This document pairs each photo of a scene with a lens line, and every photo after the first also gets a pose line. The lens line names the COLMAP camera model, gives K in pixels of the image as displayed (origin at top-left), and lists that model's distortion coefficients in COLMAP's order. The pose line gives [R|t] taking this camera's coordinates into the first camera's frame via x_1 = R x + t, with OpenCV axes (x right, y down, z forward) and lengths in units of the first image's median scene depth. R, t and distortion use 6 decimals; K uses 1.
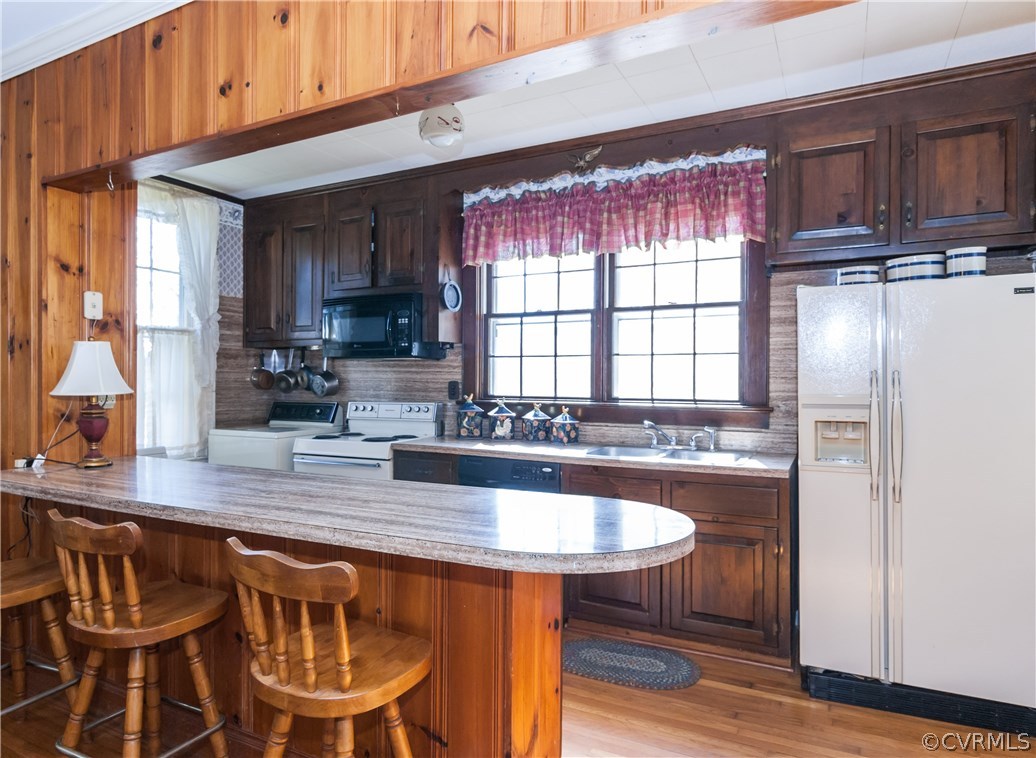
lens RADIAL K [[627.7, 0, 509.3], [0, 627.7, 376.2], [0, 0, 1]] dist [-0.004152, 0.001172]
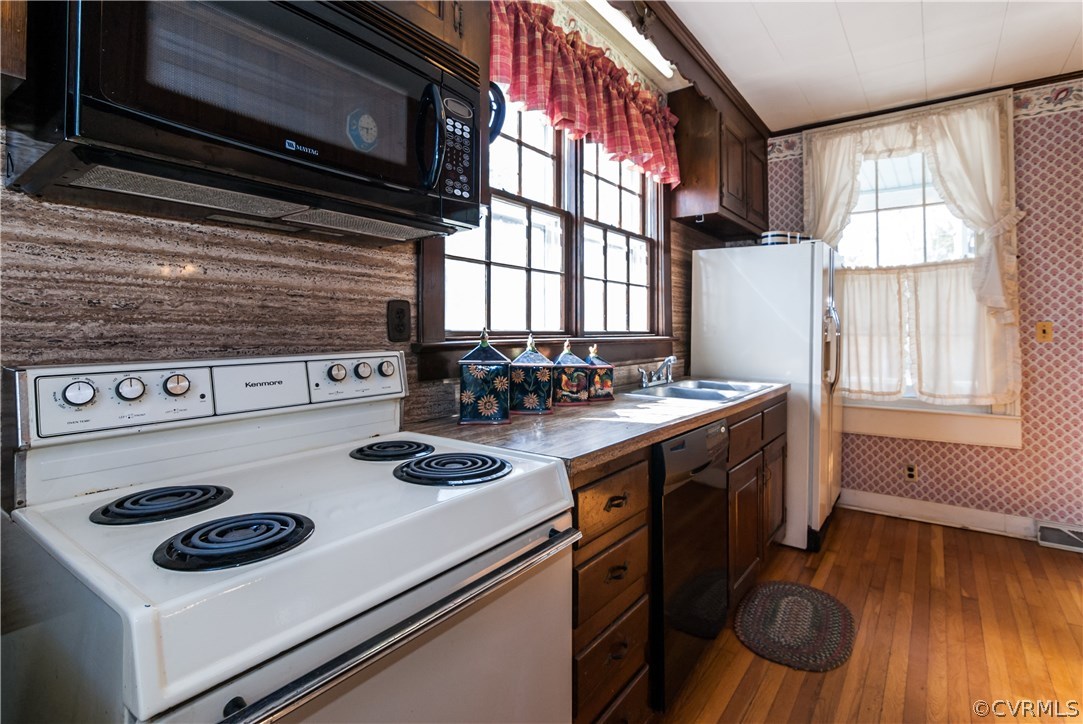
lens RADIAL K [[527.8, 0, 540.0], [0, 527.8, 320.8], [0, 0, 1]] dist [0.008233, 0.000183]
pose [[0.164623, 0.010365, 0.986302, -0.475808], [-0.013151, 0.999879, -0.008313, 0.026509], [-0.986269, -0.011602, 0.164739, 0.920216]]
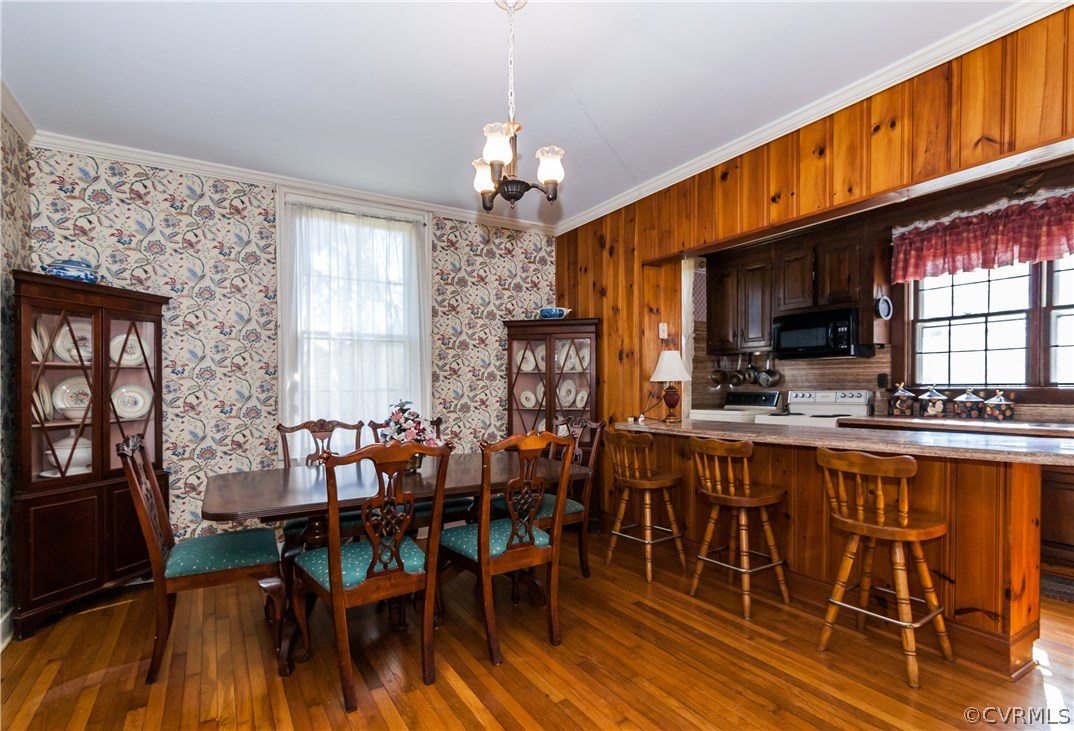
lens RADIAL K [[531.2, 0, 558.5], [0, 531.2, 394.7], [0, 0, 1]] dist [0.001147, 0.000645]
pose [[0.867312, -0.002786, -0.497756, -0.134095], [0.013047, 0.999768, 0.017138, 0.026076], [0.497593, -0.021358, 0.867148, -0.313575]]
